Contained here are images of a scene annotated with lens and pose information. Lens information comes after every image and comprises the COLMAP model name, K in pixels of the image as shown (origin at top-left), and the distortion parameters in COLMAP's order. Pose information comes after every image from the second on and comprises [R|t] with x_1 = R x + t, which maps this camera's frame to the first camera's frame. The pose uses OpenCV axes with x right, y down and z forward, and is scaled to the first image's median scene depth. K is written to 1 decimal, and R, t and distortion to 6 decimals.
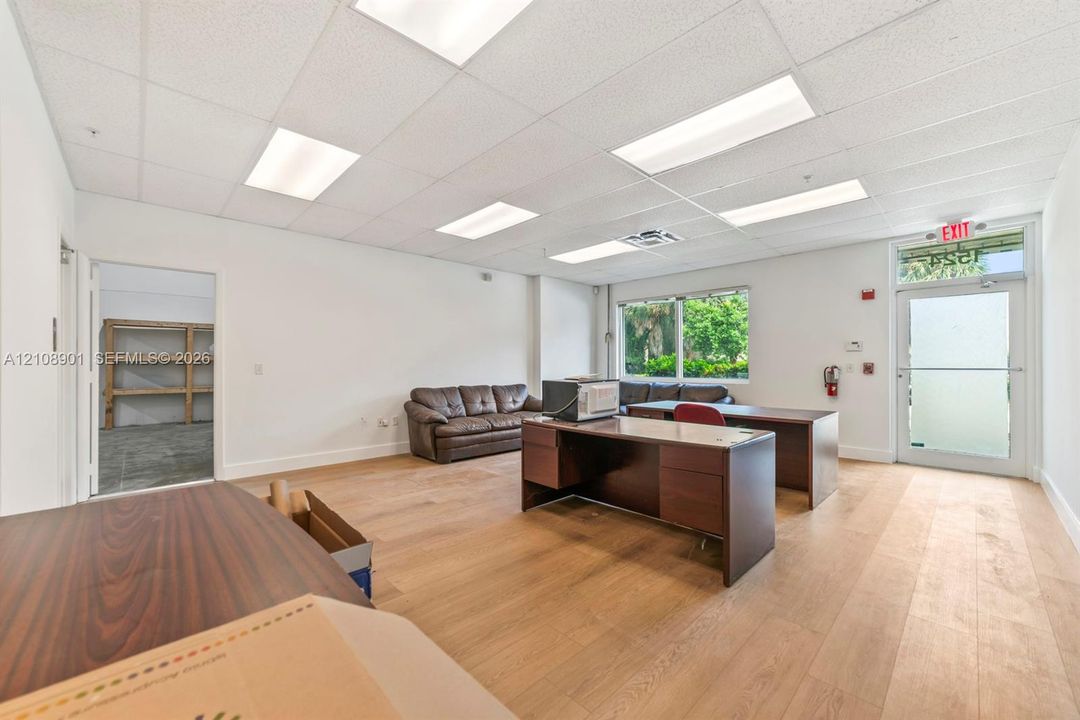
lens RADIAL K [[420.7, 0, 538.7], [0, 420.7, 362.7], [0, 0, 1]] dist [0.003857, 0.001528]
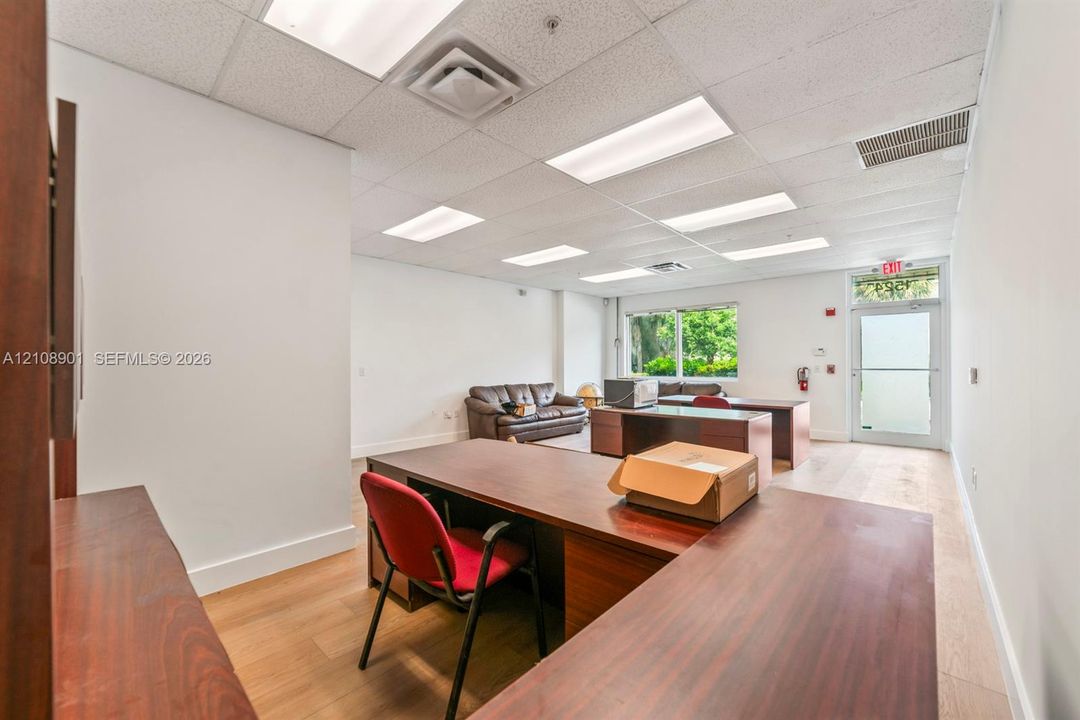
lens RADIAL K [[420.7, 0, 540.3], [0, 420.7, 361.6], [0, 0, 1]] dist [0.003857, 0.001528]
pose [[0.998215, -0.001818, 0.059695, -0.181299], [0.001901, 0.999997, -0.001337, -0.009596], [-0.059693, 0.001448, 0.998216, -0.233096]]
